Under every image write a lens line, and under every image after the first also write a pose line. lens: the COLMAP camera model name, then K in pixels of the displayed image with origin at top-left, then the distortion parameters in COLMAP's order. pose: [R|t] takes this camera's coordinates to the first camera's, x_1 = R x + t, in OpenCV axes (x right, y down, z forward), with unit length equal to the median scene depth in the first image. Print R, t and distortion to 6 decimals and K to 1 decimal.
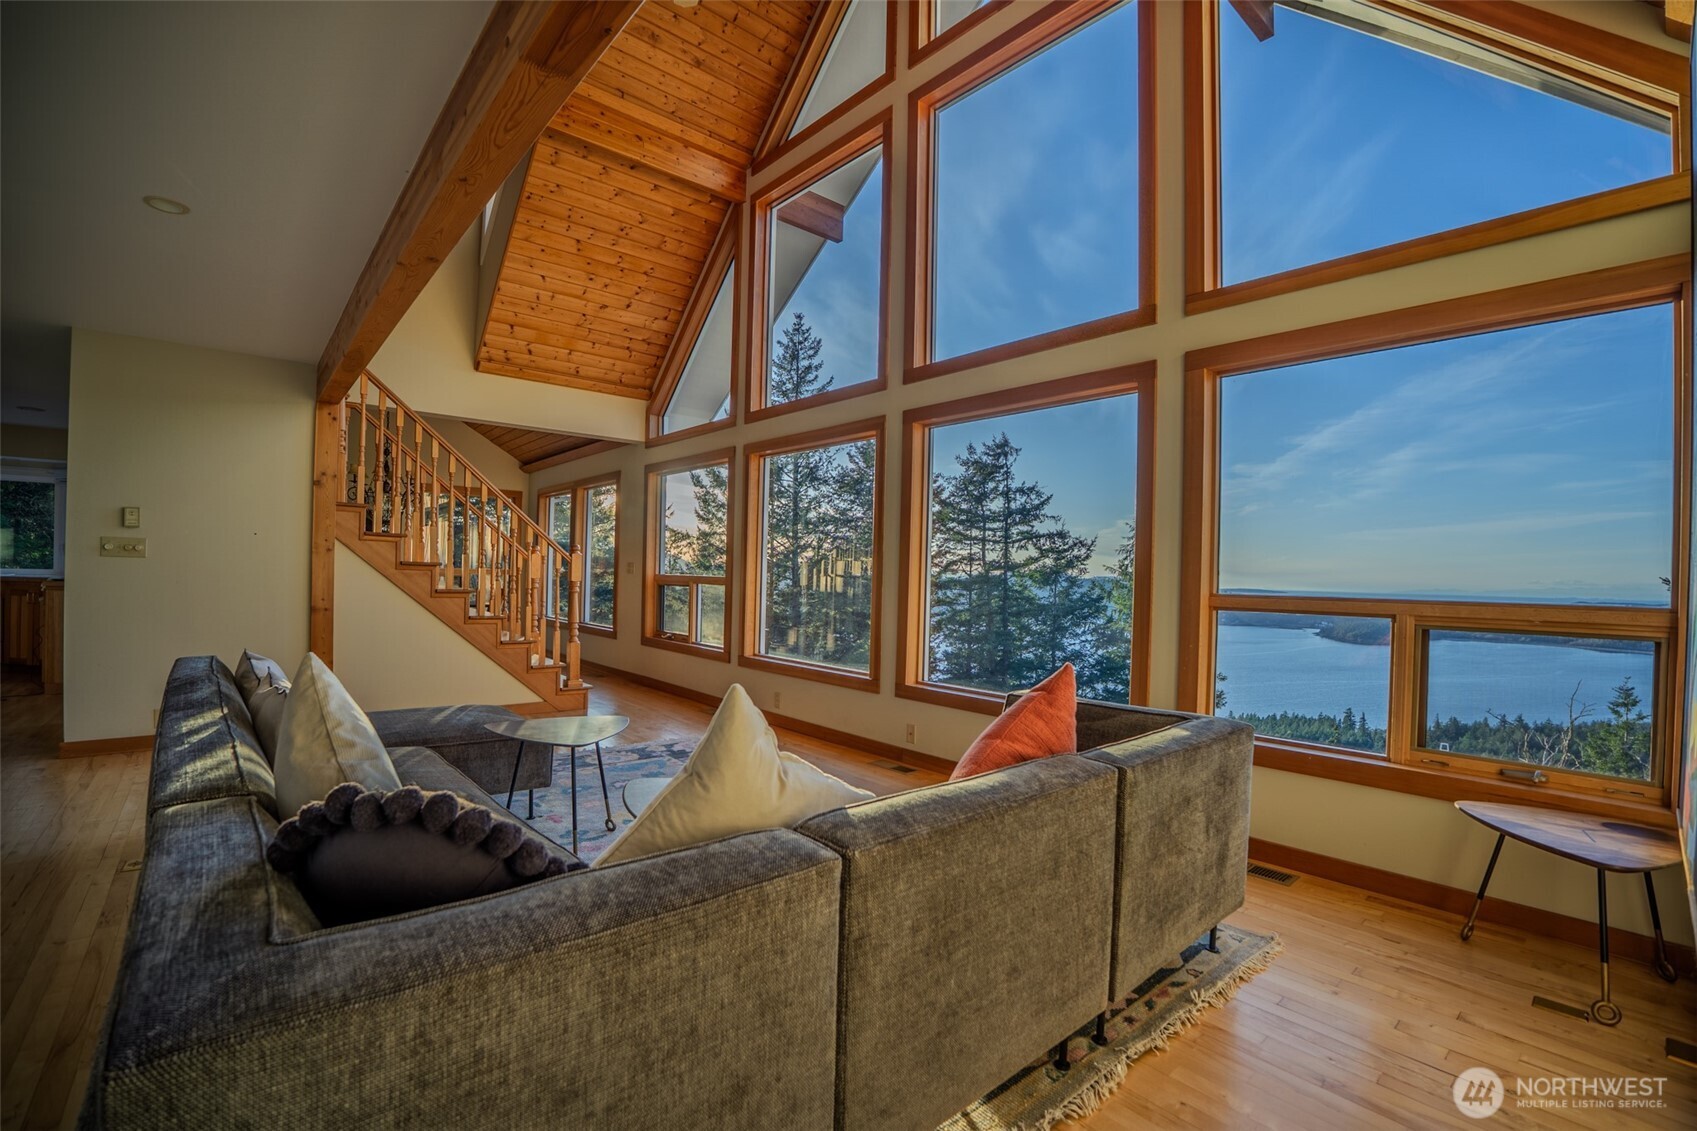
lens RADIAL K [[742.3, 0, 835.7], [0, 742.3, 572.2], [0, 0, 1]] dist [-0.072815, 0.017346]
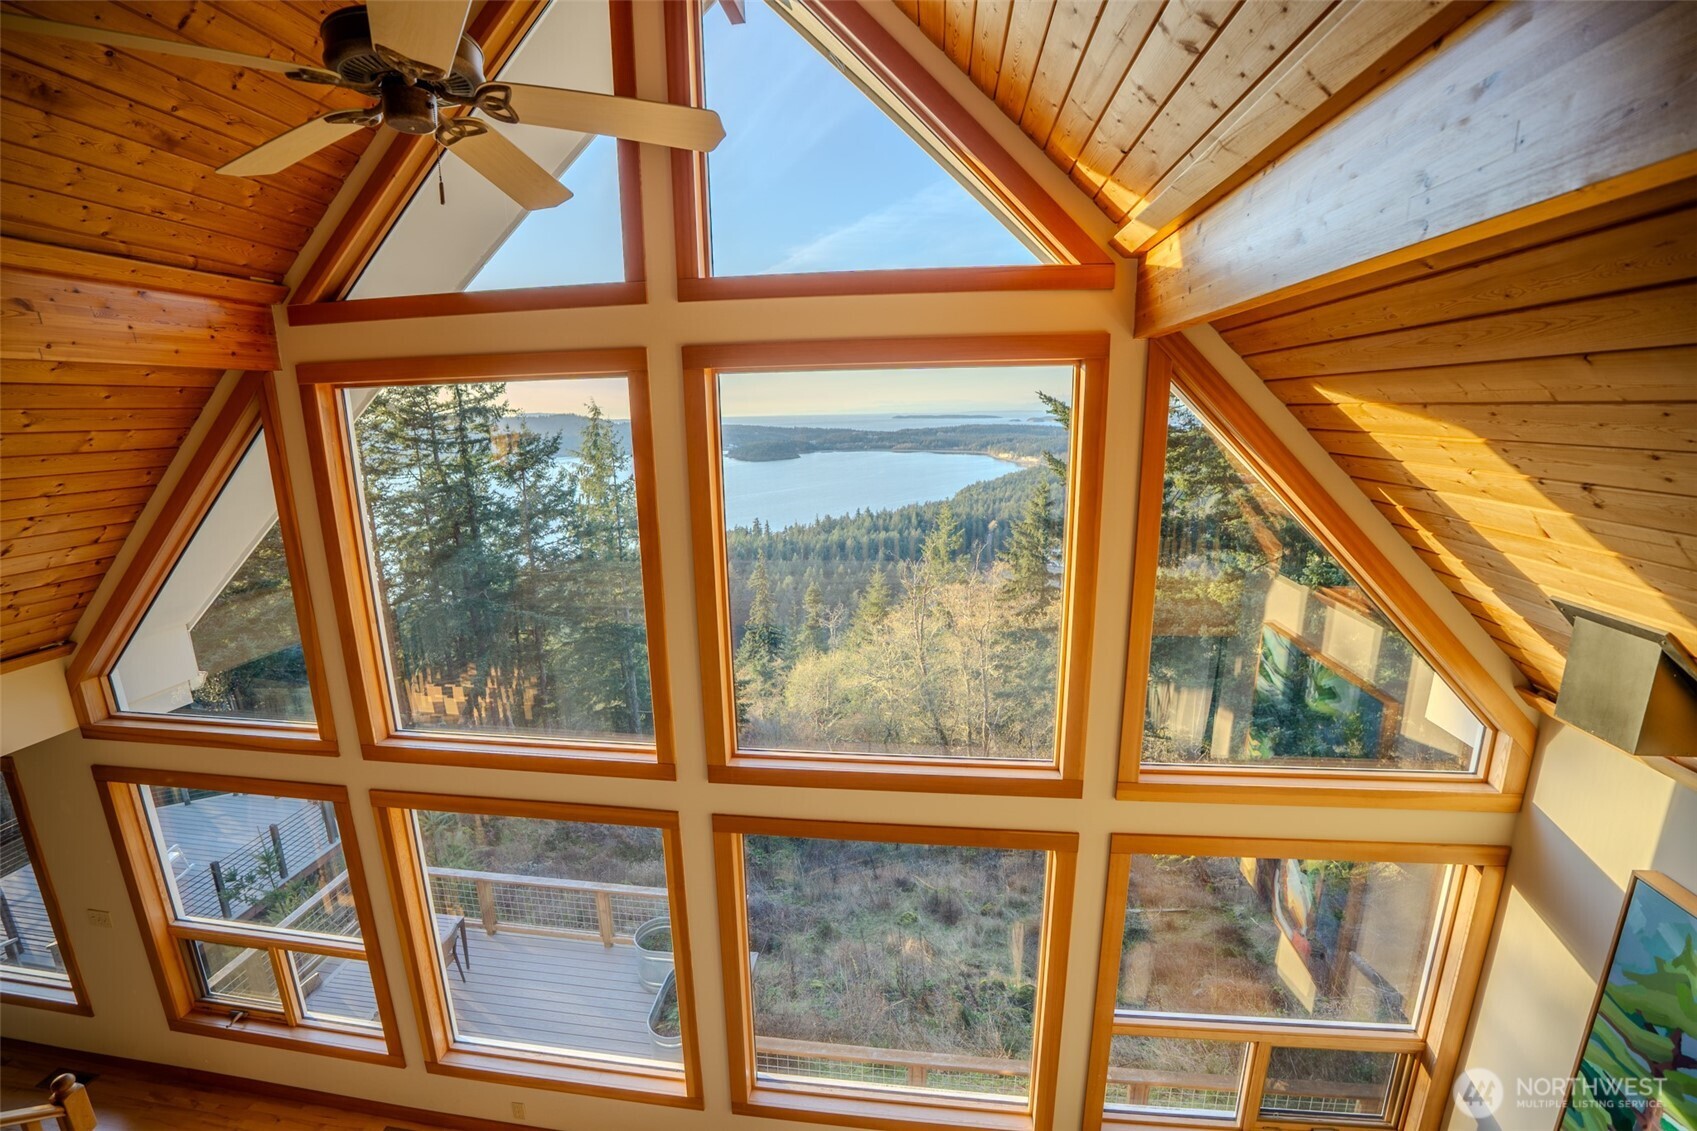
lens RADIAL K [[742.3, 0, 835.7], [0, 742.3, 572.2], [0, 0, 1]] dist [-0.072815, 0.017346]
pose [[0.739744, -0.182686, 0.647614, -0.162709], [0.037295, 0.972092, 0.231617, -0.405662], [-0.671854, -0.147185, 0.725913, 0.274635]]
